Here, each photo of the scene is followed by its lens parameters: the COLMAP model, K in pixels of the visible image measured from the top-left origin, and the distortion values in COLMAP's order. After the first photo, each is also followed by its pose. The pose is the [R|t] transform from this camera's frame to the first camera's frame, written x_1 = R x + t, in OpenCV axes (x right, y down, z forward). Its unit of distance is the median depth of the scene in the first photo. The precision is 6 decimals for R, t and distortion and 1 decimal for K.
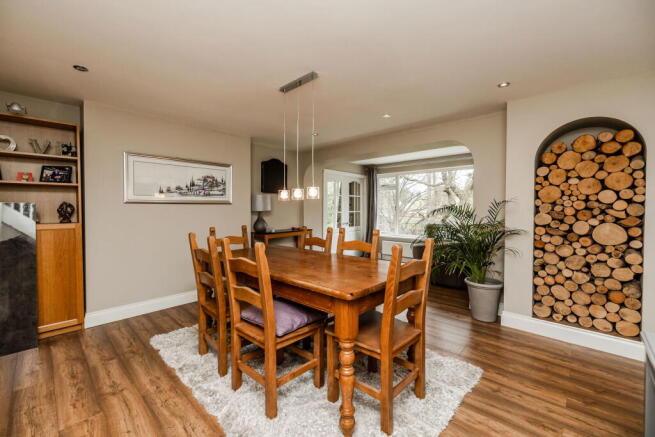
lens RADIAL K [[275.3, 0, 325.2], [0, 275.3, 218.2], [0, 0, 1]] dist [0.004210, -0.000441]
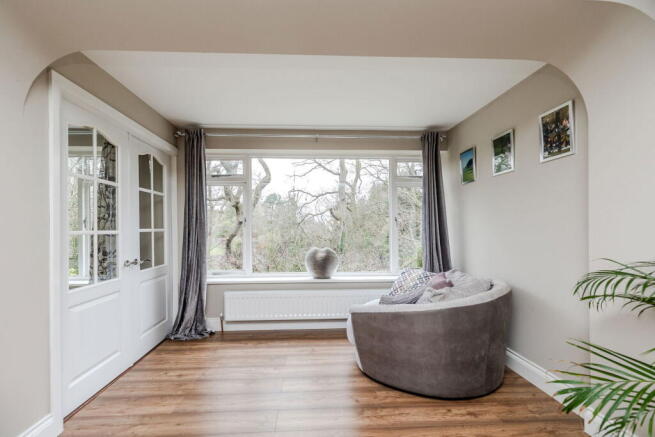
lens RADIAL K [[275.3, 0, 317.1], [0, 275.3, 227.4], [0, 0, 1]] dist [0.004210, -0.000441]
pose [[0.697369, -0.006256, 0.716685, -0.020759], [0.028275, 0.999424, -0.018789, -0.020596], [-0.716154, 0.033367, 0.697144, 0.850959]]
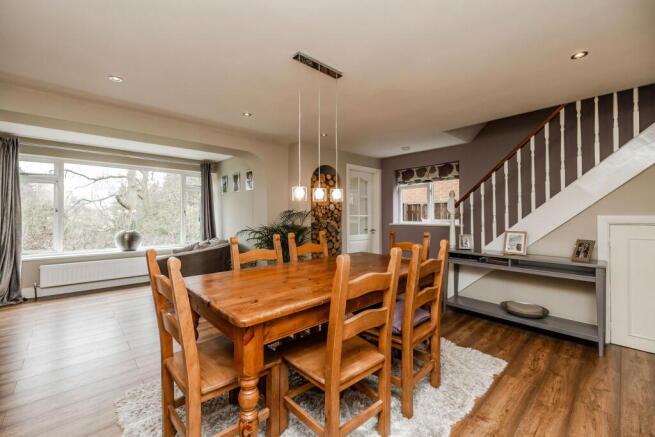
lens RADIAL K [[275.3, 0, 323.0], [0, 275.3, 214.9], [0, 0, 1]] dist [0.004210, -0.000441]
pose [[0.059329, -0.001670, 0.998237, -0.533380], [0.030995, 0.999520, -0.000170, -0.014339], [-0.997757, 0.030951, 0.059353, 0.525982]]
